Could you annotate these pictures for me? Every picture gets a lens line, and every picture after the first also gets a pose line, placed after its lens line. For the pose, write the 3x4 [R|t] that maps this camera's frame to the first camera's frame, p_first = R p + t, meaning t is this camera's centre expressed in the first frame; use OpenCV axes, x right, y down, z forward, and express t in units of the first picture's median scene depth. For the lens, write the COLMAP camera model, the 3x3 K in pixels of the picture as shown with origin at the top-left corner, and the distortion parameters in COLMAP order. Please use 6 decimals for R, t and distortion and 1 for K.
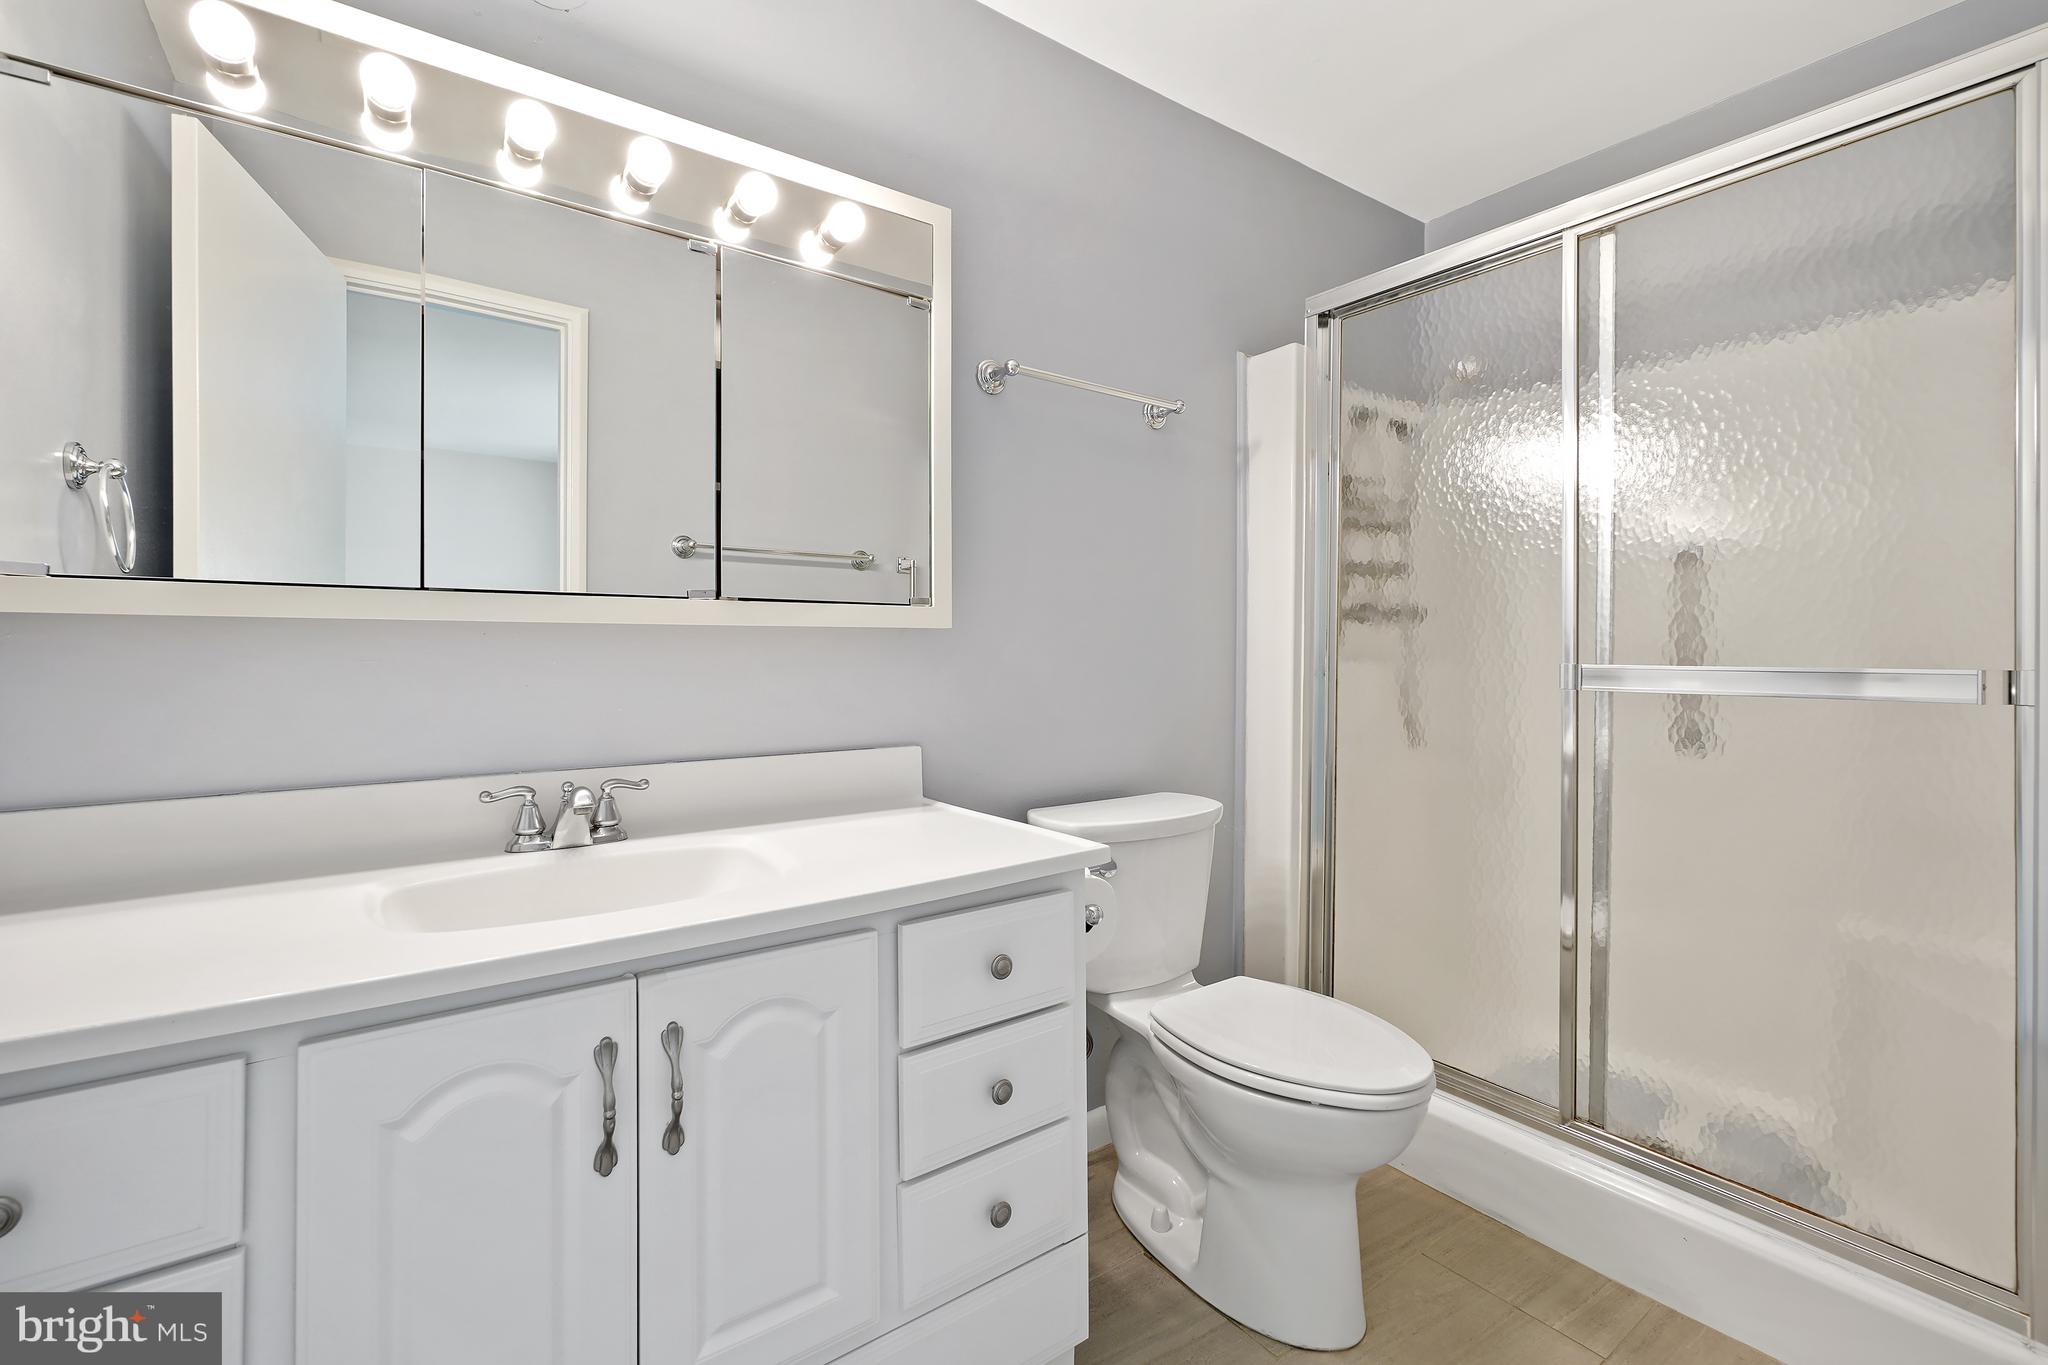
lens RADIAL K [[900.3, 0, 1025.4], [0, 900.3, 671.5], [0, 0, 1]] dist [-0.001421, 0.000218]
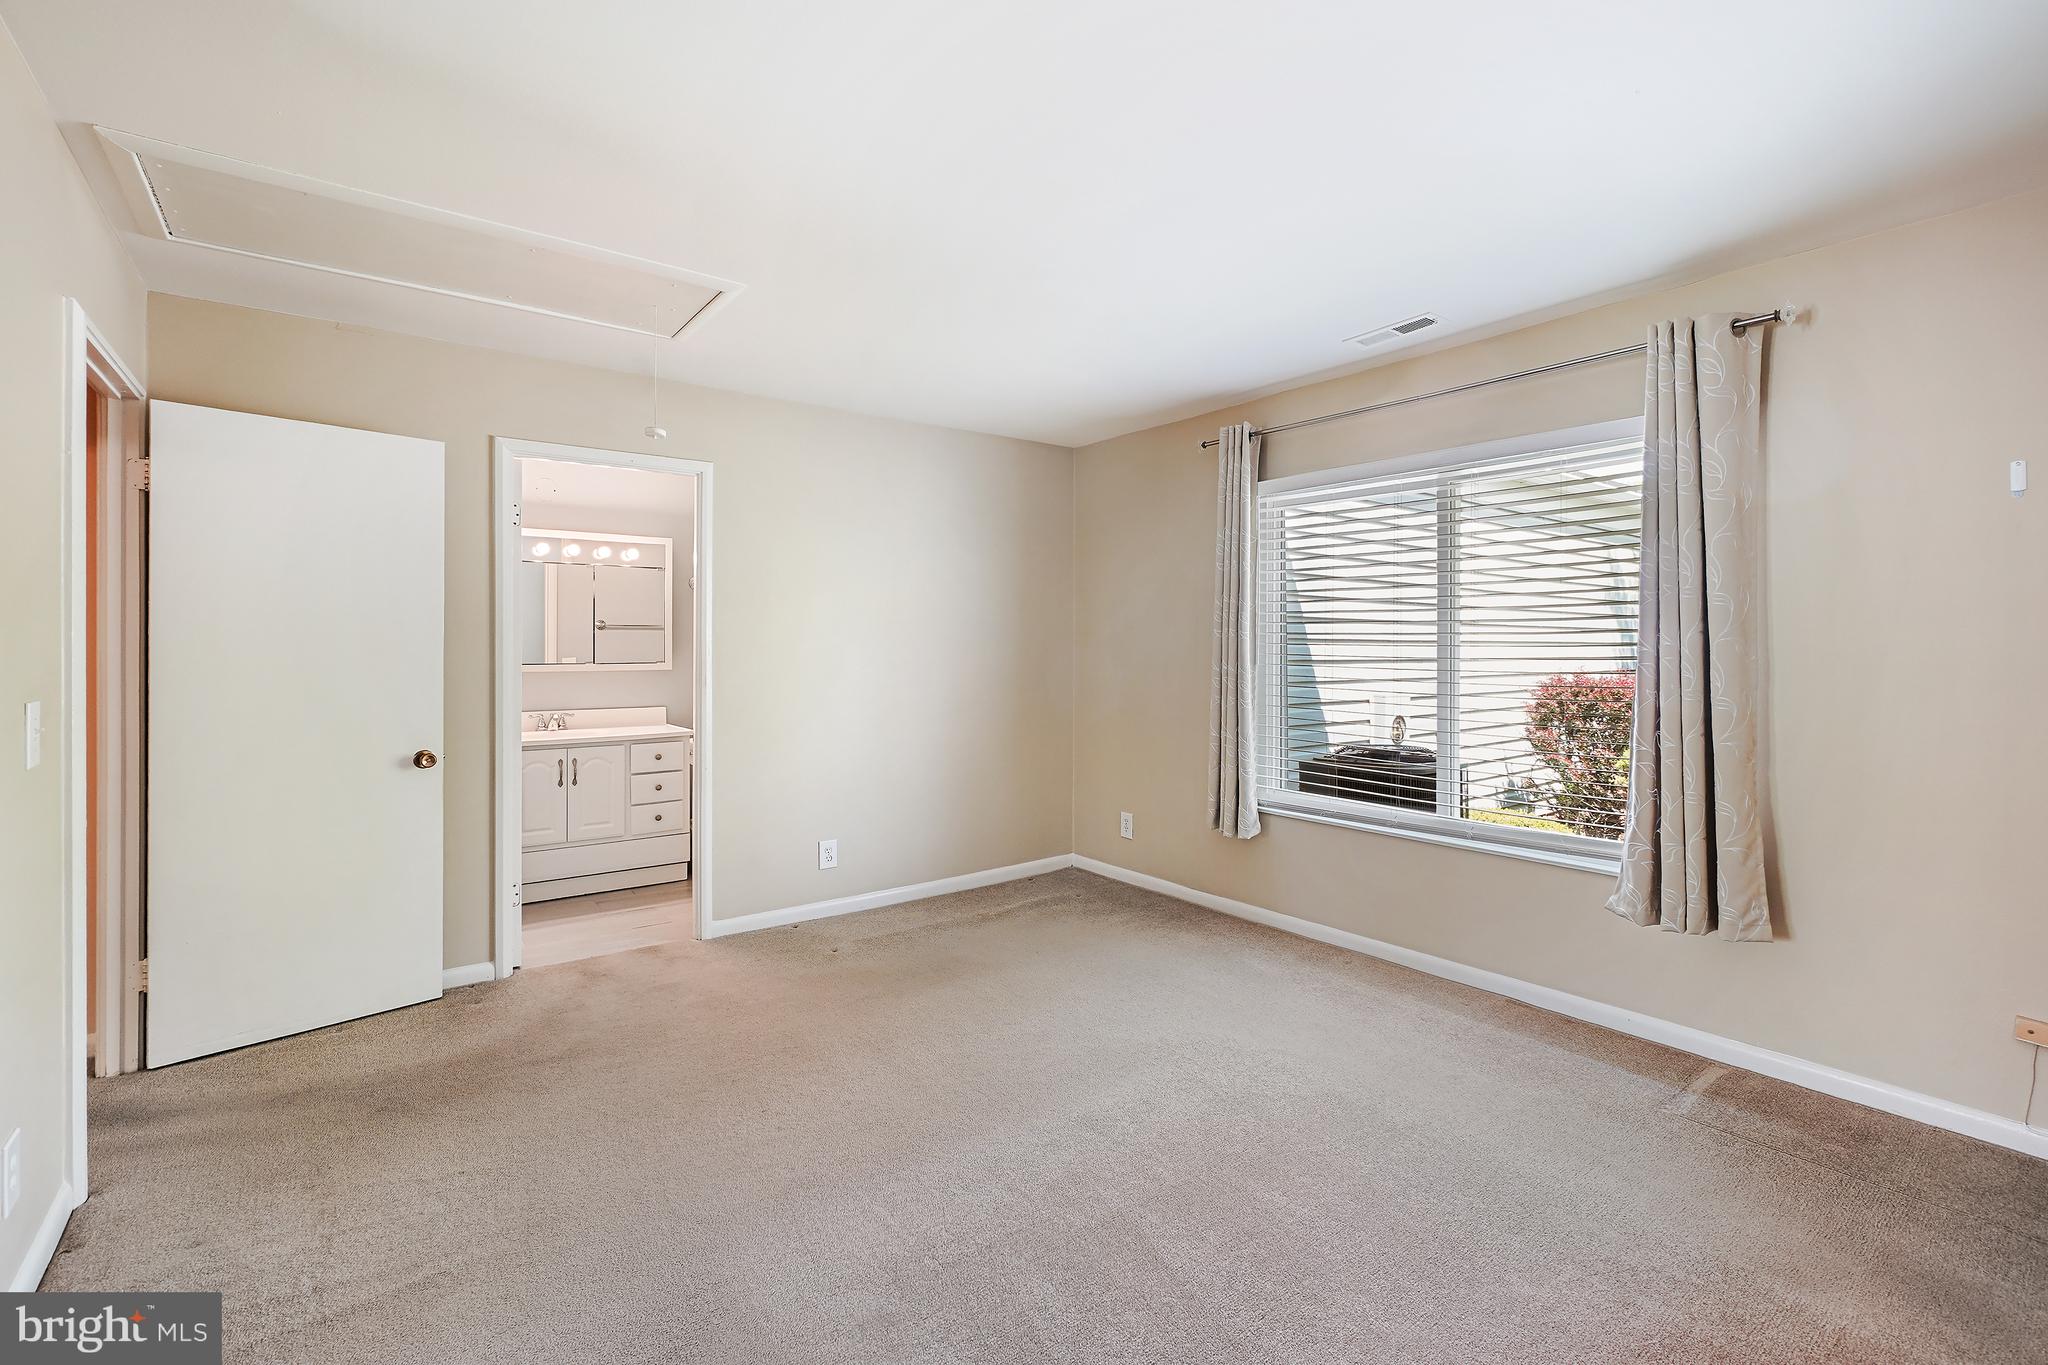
lens RADIAL K [[900.3, 0, 1025.4], [0, 900.3, 671.5], [0, 0, 1]] dist [-0.001421, 0.000218]
pose [[0.999601, 0.005426, 0.027723, 1.666346], [-0.005309, 0.999977, -0.004300, -0.057439], [-0.027746, 0.004152, 0.999606, -3.436843]]
